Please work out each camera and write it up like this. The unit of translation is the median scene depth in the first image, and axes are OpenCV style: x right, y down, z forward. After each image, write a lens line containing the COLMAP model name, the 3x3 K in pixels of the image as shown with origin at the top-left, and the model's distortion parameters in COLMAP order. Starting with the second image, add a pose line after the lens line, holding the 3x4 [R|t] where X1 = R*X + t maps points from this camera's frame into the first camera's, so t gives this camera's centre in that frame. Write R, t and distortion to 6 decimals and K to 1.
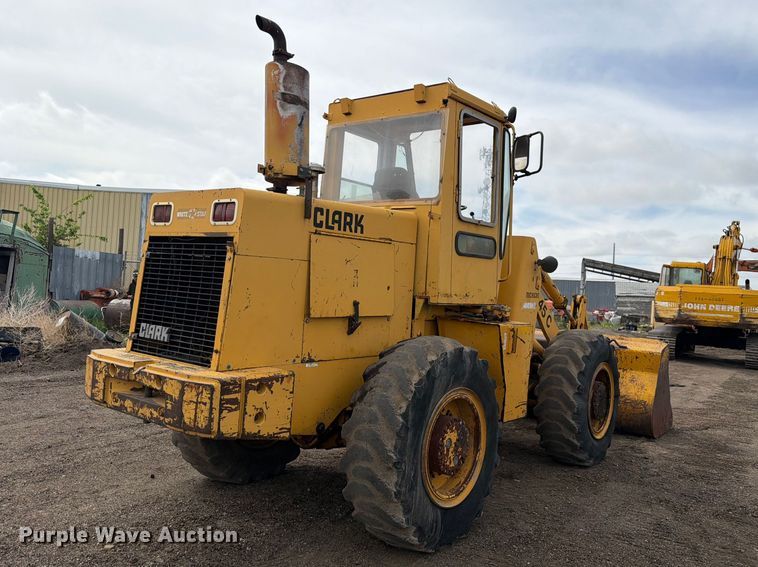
lens RADIAL K [[602.3, 0, 426.6], [0, 602.3, 280.1], [0, 0, 1]] dist [0.042258, -0.002494]
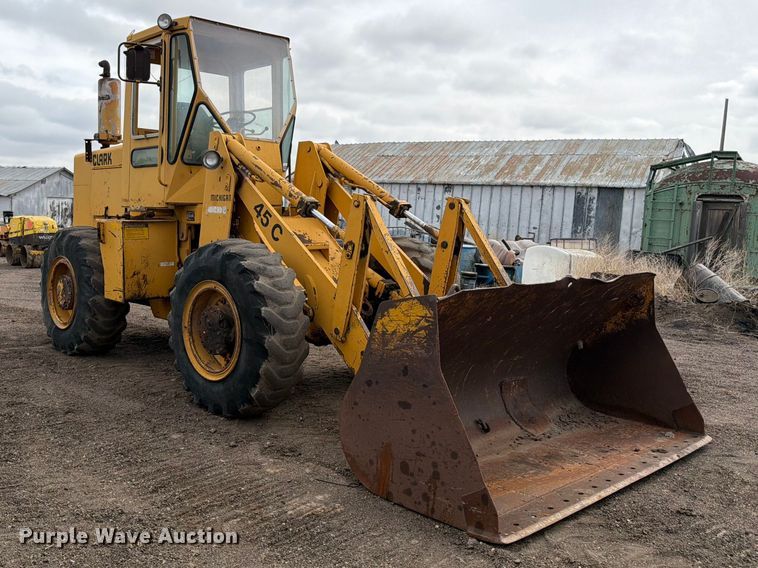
lens RADIAL K [[741.9, 0, 368.8], [0, 741.9, 282.8], [0, 0, 1]] dist [0.133663, -0.307890]
pose [[-0.191776, 0.027997, -0.981039, 2.227978], [-0.023546, 0.999174, 0.033117, 0.200266], [0.981156, 0.029450, -0.190958, 2.663124]]
